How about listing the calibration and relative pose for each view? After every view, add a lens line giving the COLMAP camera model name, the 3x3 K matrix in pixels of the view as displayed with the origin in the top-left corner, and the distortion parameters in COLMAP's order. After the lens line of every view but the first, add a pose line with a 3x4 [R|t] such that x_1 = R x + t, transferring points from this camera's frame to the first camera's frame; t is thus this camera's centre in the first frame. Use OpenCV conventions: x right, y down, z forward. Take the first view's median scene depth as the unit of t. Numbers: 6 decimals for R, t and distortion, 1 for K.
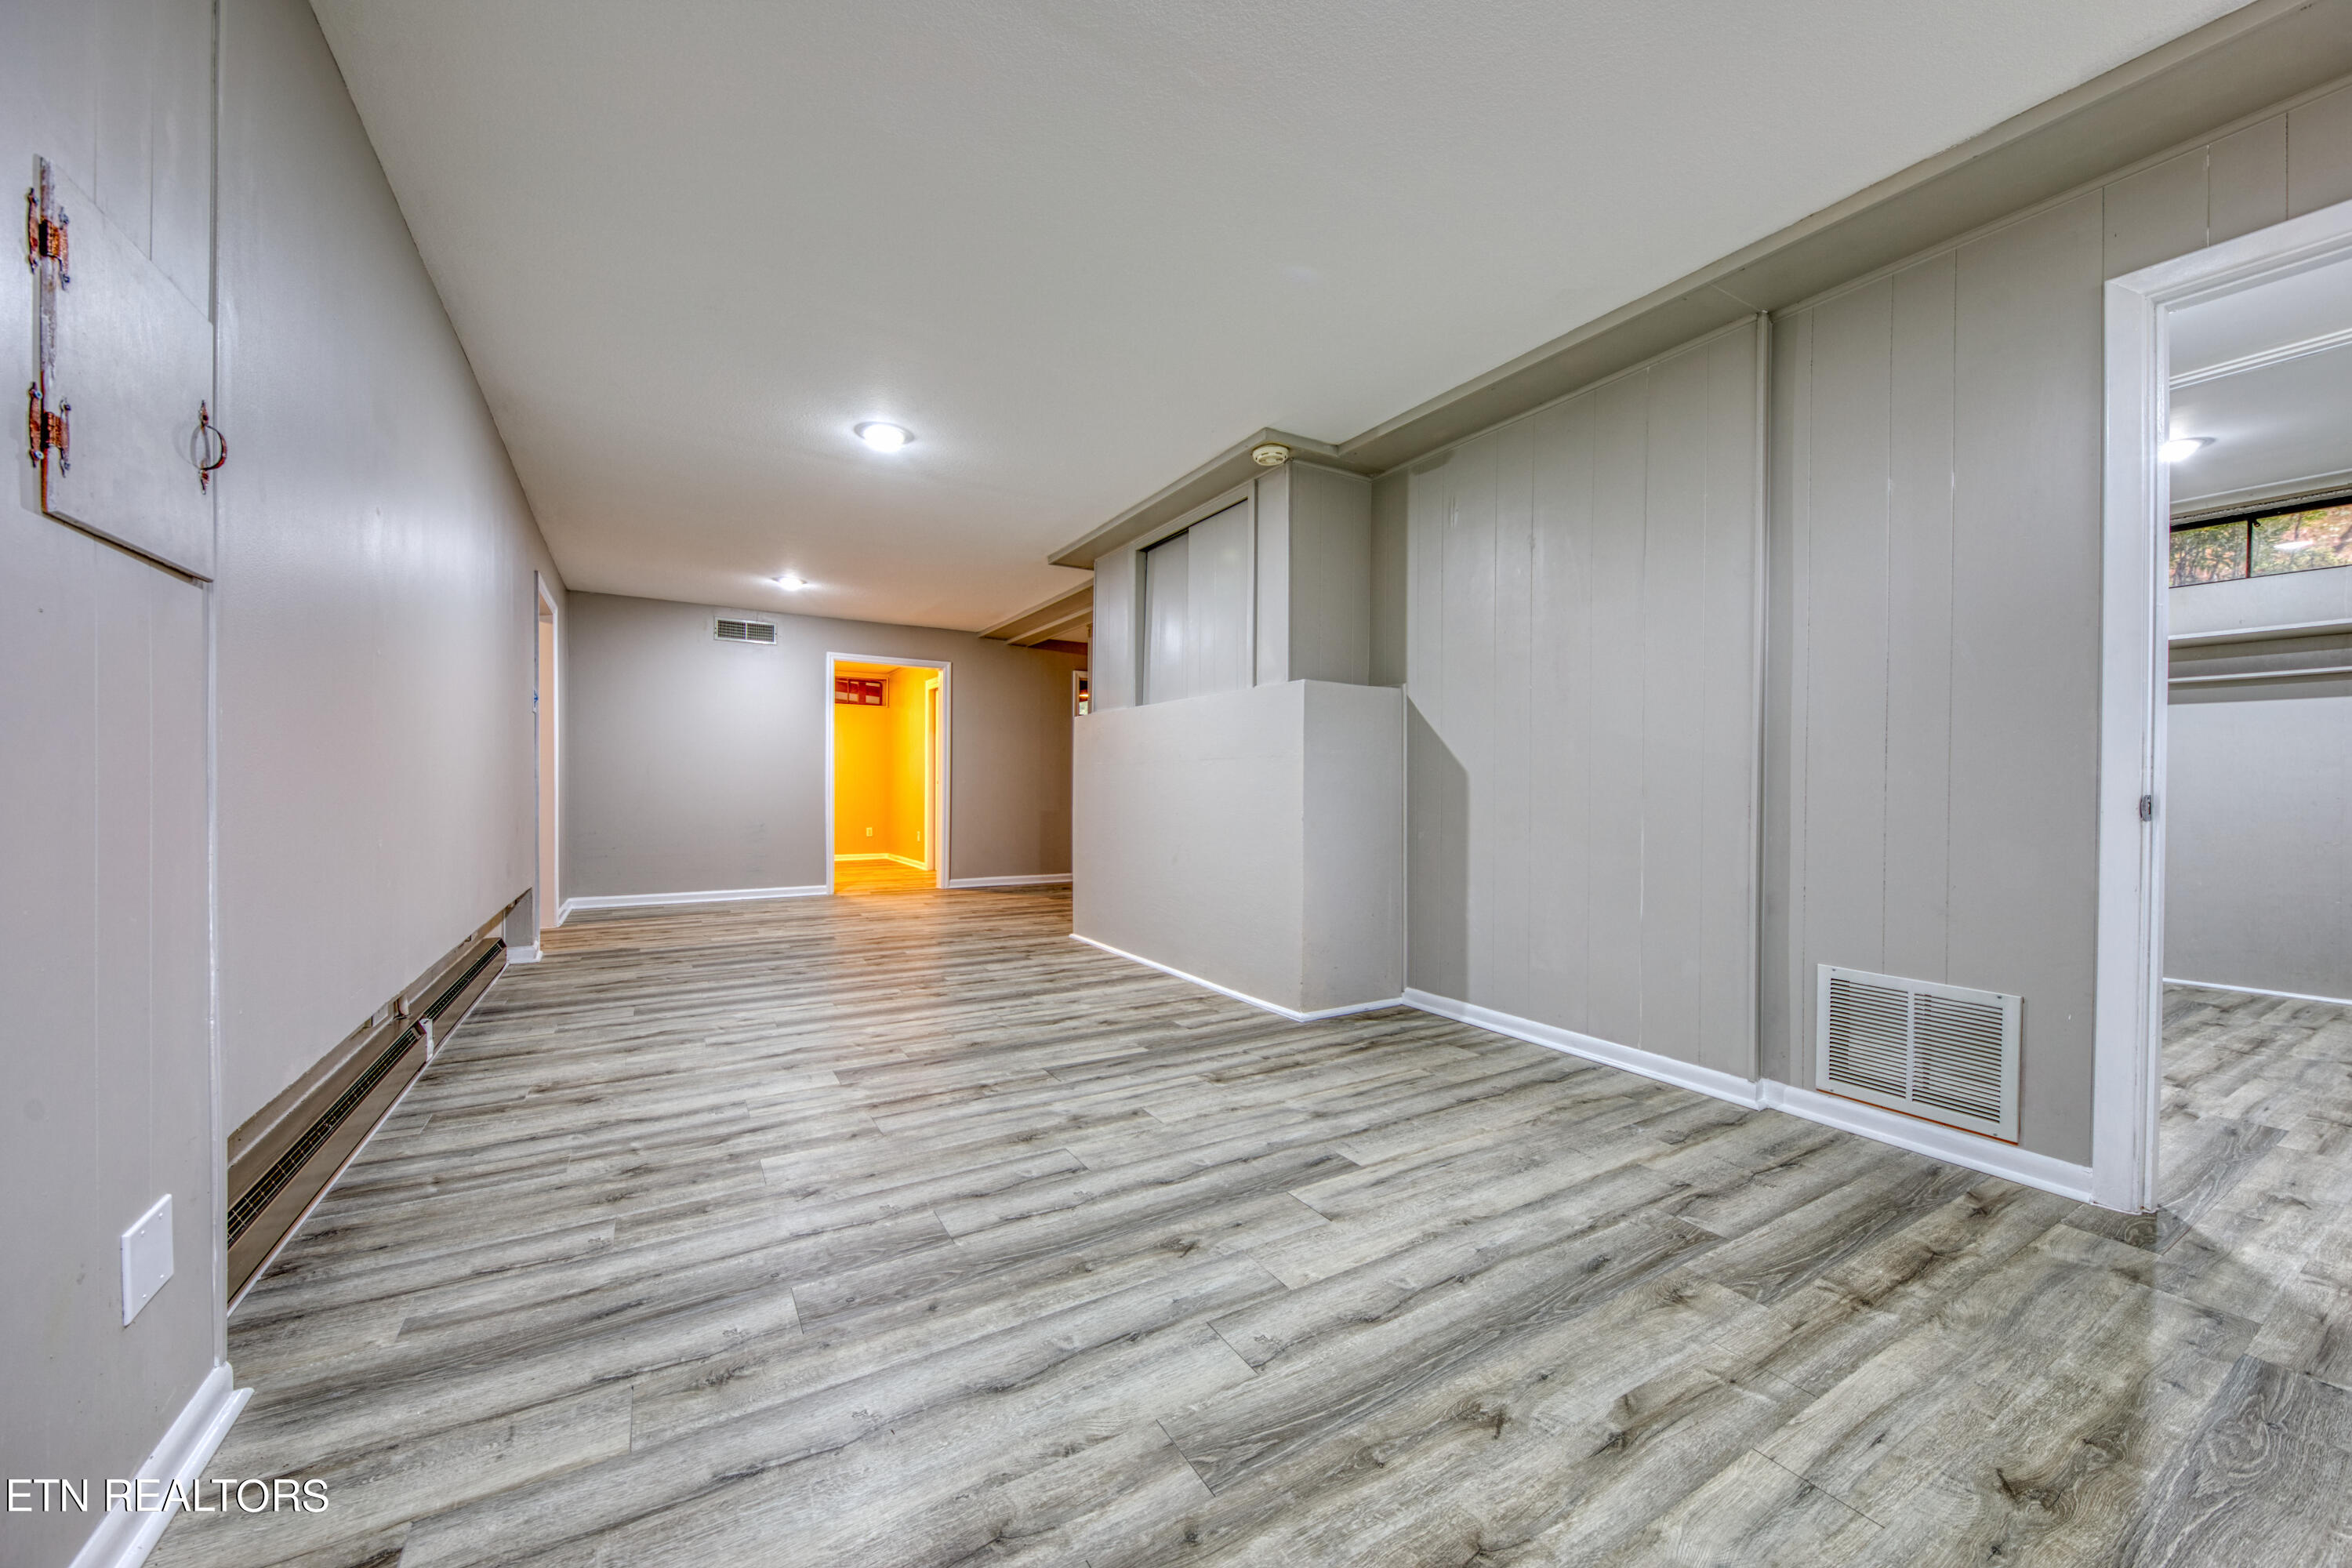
lens RADIAL K [[837.8, 0, 1170.4], [0, 837.8, 790.5], [0, 0, 1]] dist [0.001777, -0.000272]
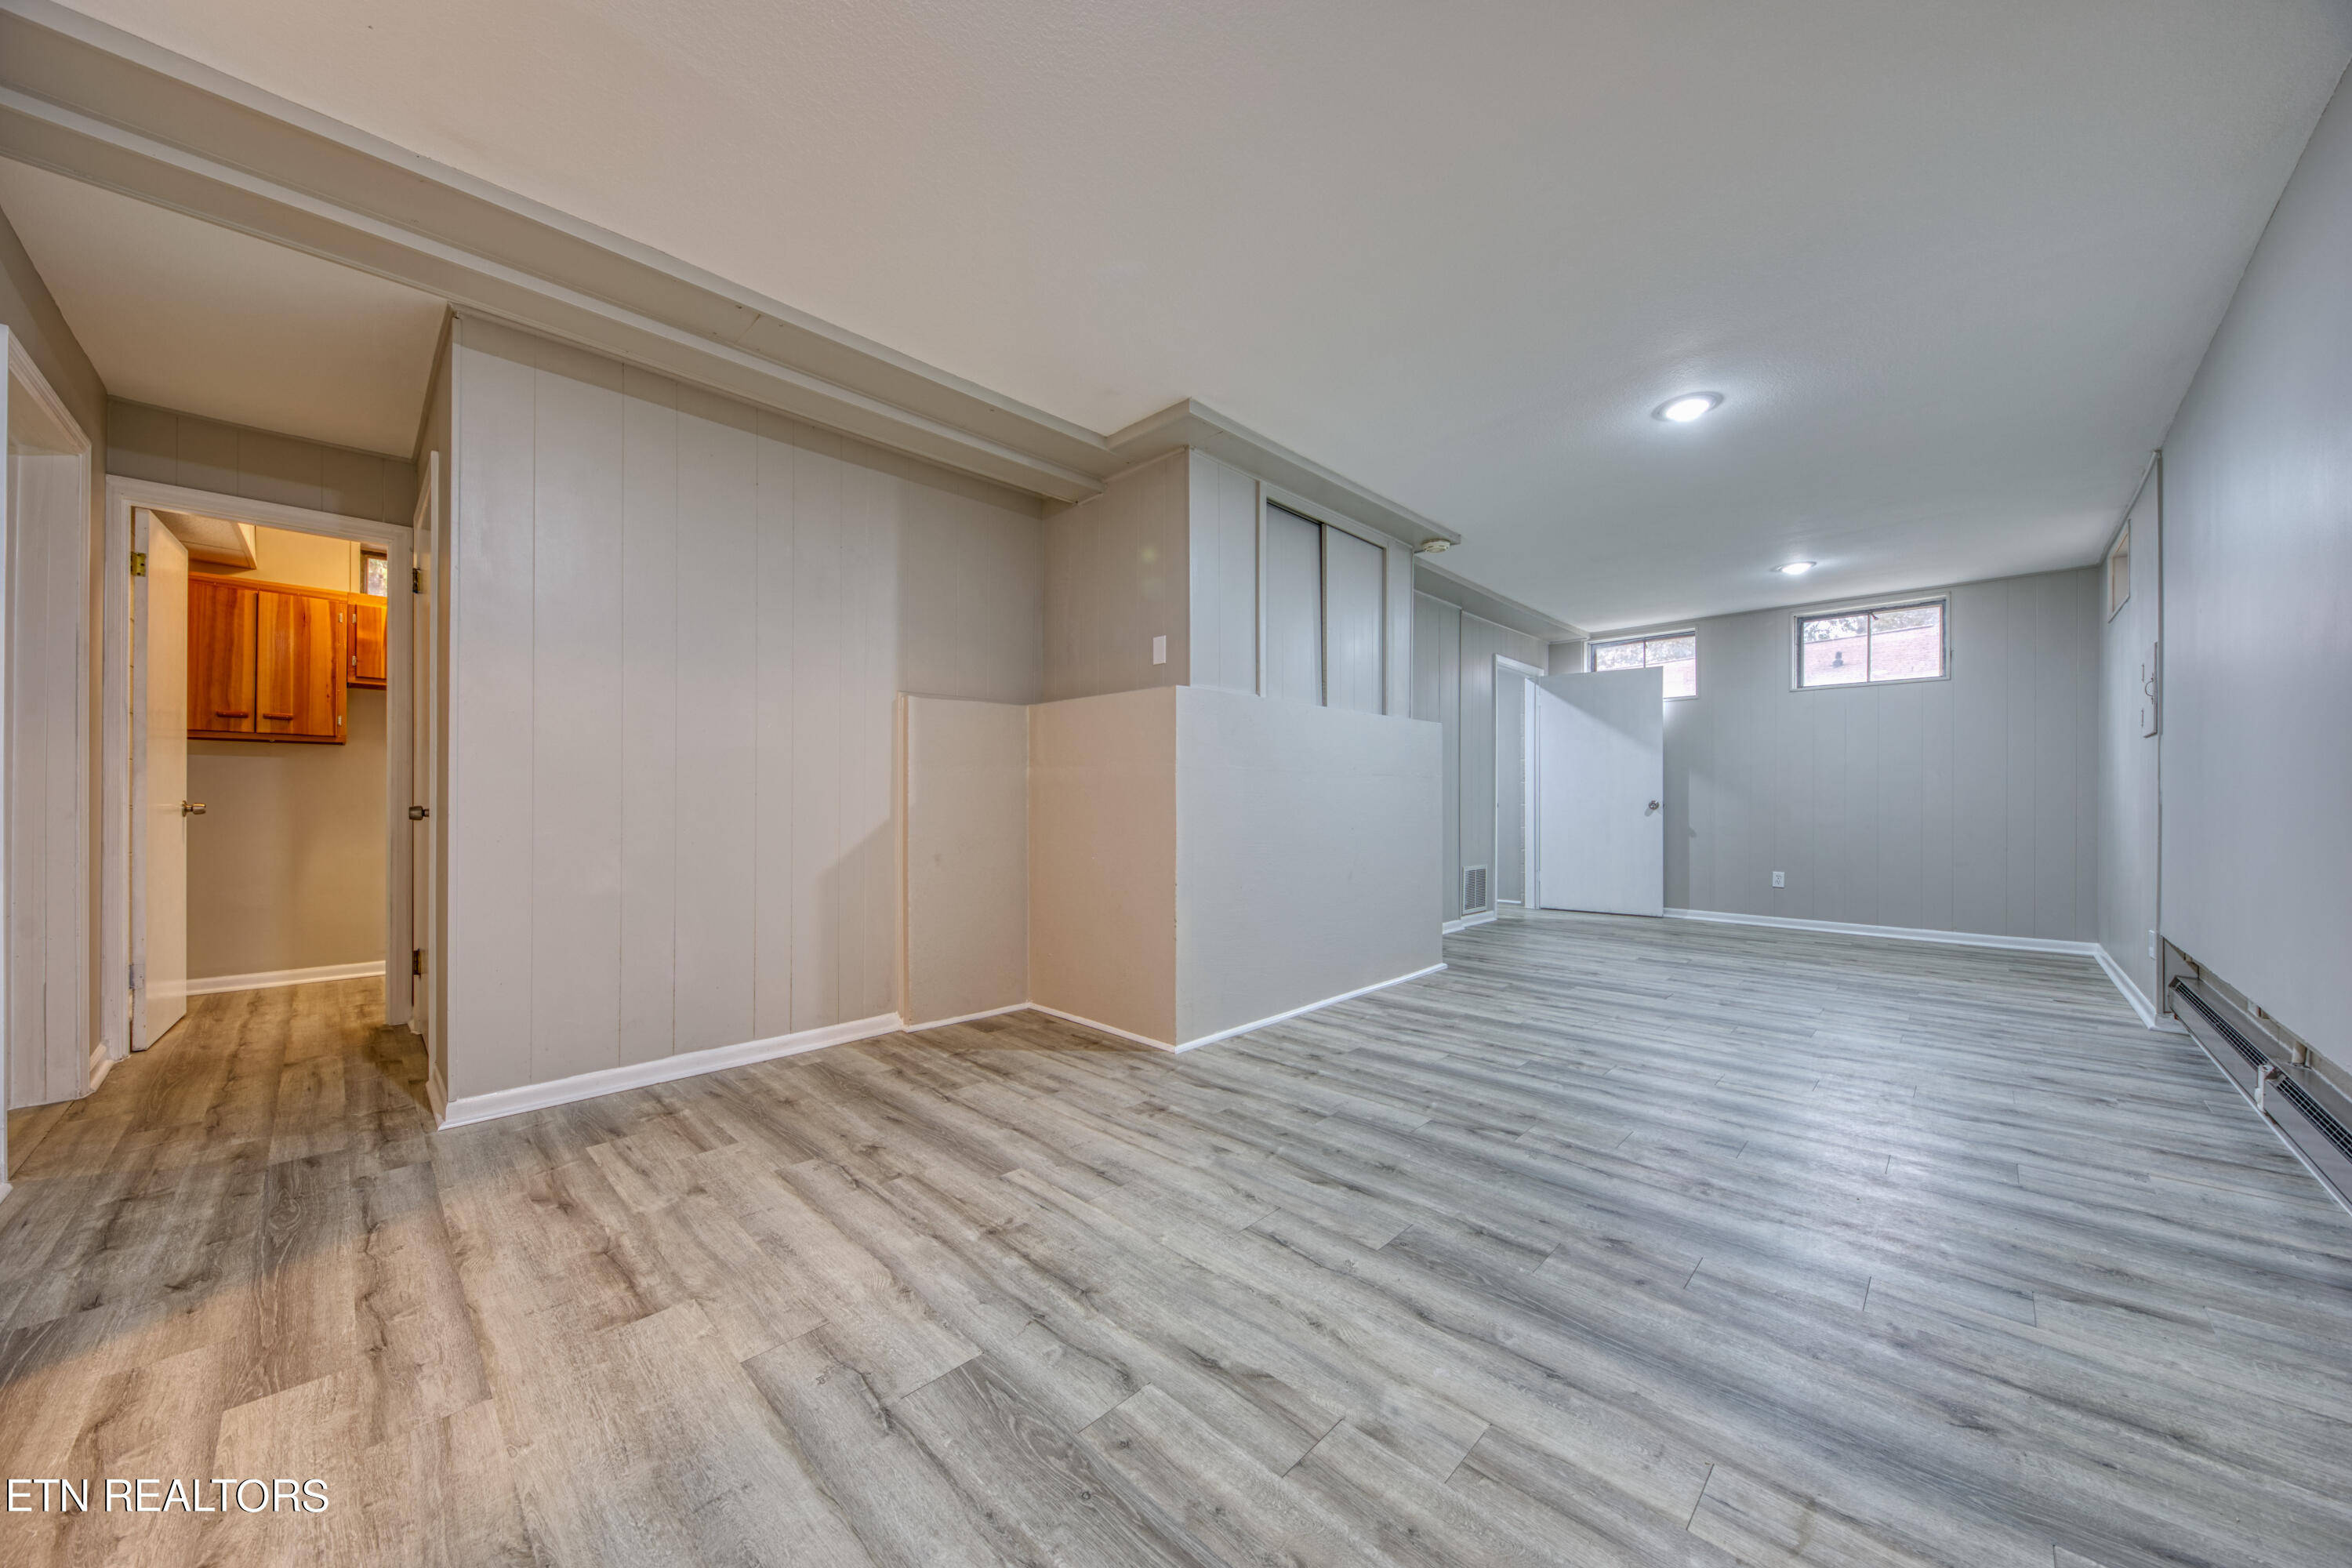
lens RADIAL K [[837.8, 0, 1170.4], [0, 837.8, 790.5], [0, 0, 1]] dist [0.001777, -0.000272]
pose [[-0.248028, -0.002644, 0.968749, -1.307112], [0.006976, 0.999965, 0.004515, -0.043712], [-0.968728, 0.007878, -0.248001, 2.117339]]
